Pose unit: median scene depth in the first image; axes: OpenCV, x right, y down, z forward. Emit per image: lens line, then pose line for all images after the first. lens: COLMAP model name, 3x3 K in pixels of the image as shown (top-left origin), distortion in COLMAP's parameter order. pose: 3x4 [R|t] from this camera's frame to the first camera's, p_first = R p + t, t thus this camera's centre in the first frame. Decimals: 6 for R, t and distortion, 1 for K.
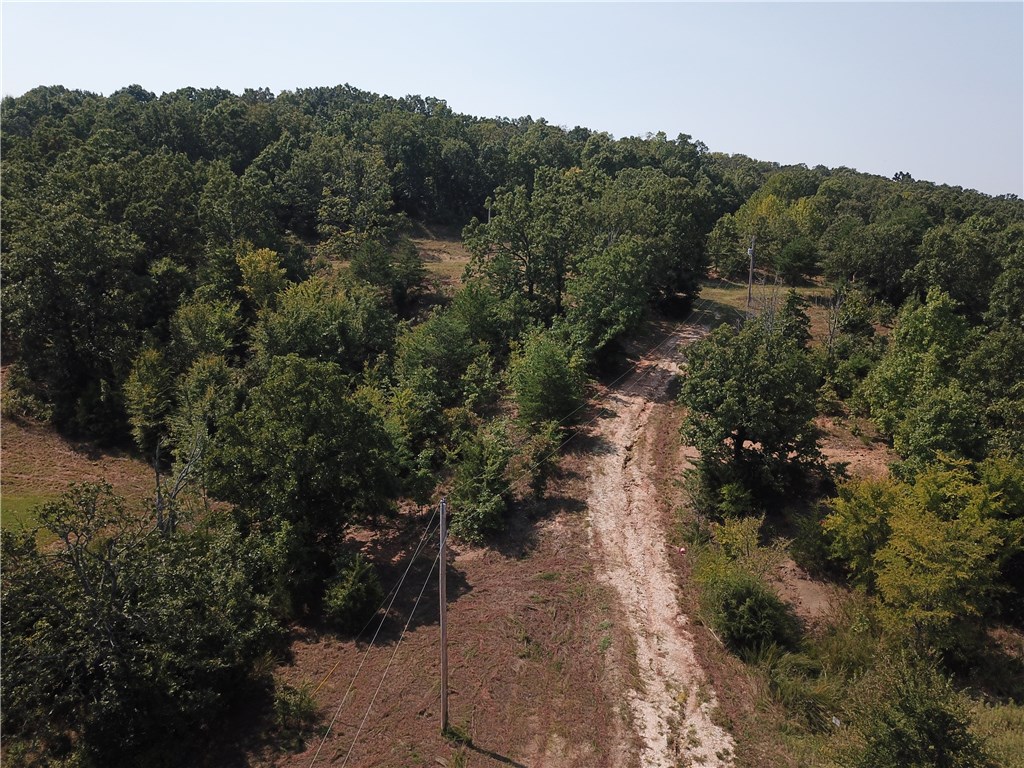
lens RADIAL K [[778.6, 0, 515.2], [0, 778.6, 383.5], [0, 0, 1]] dist [0.005929, -0.006014]
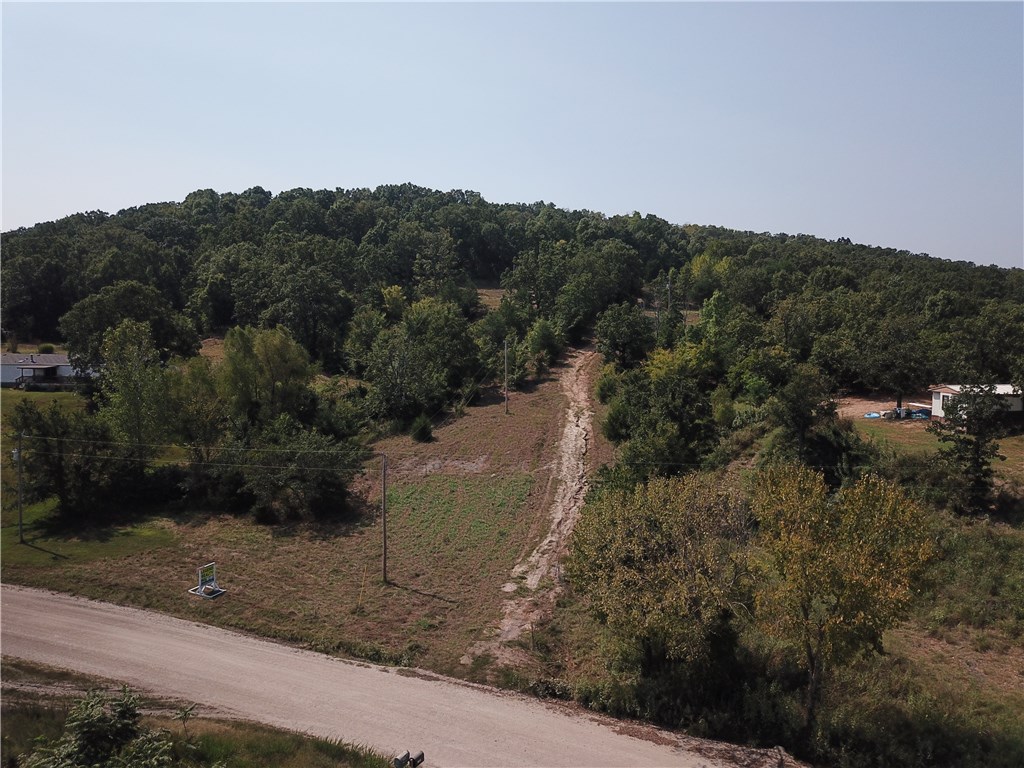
lens RADIAL K [[778.6, 0, 520.0], [0, 778.6, 384.7], [0, 0, 1]] dist [0.005929, -0.006014]
pose [[0.999704, -0.013097, -0.020487, 0.016942], [0.011310, 0.996315, -0.085018, 0.295778], [0.021525, 0.084761, 0.996169, -1.091327]]
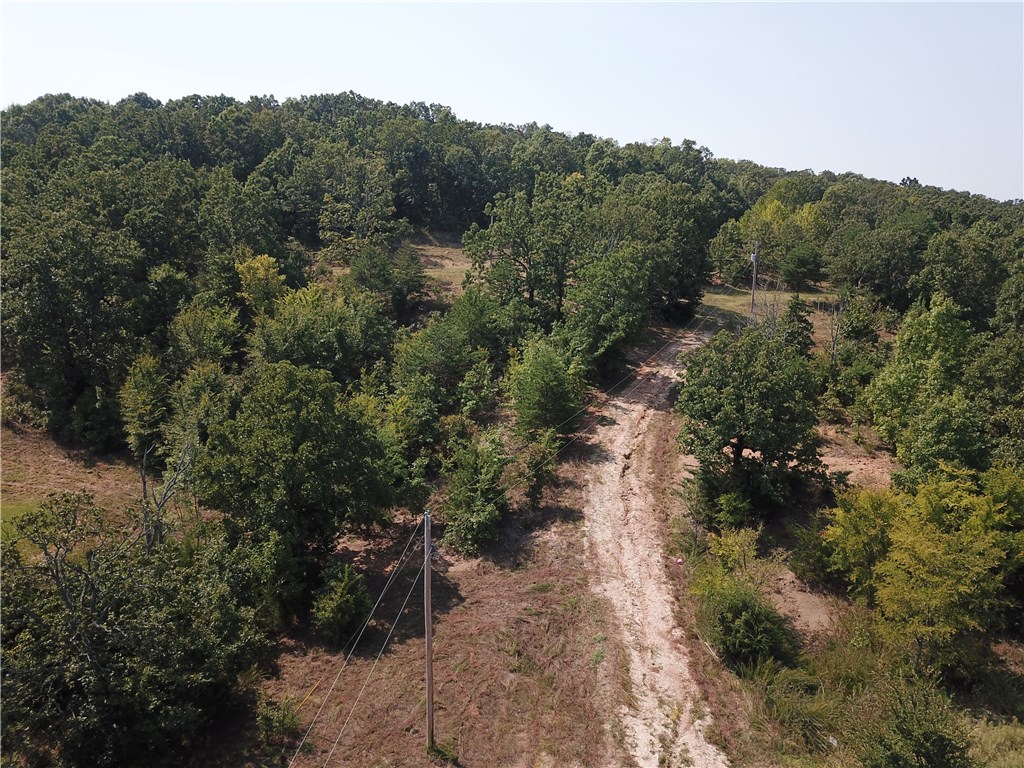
lens RADIAL K [[778.6, 0, 514.9], [0, 778.6, 381.9], [0, 0, 1]] dist [0.005929, -0.006014]
pose [[0.999952, 0.000081, -0.009803, 0.012104], [-0.000177, 0.999952, -0.009785, -0.001551], [0.009802, 0.009786, 0.999904, 0.010799]]
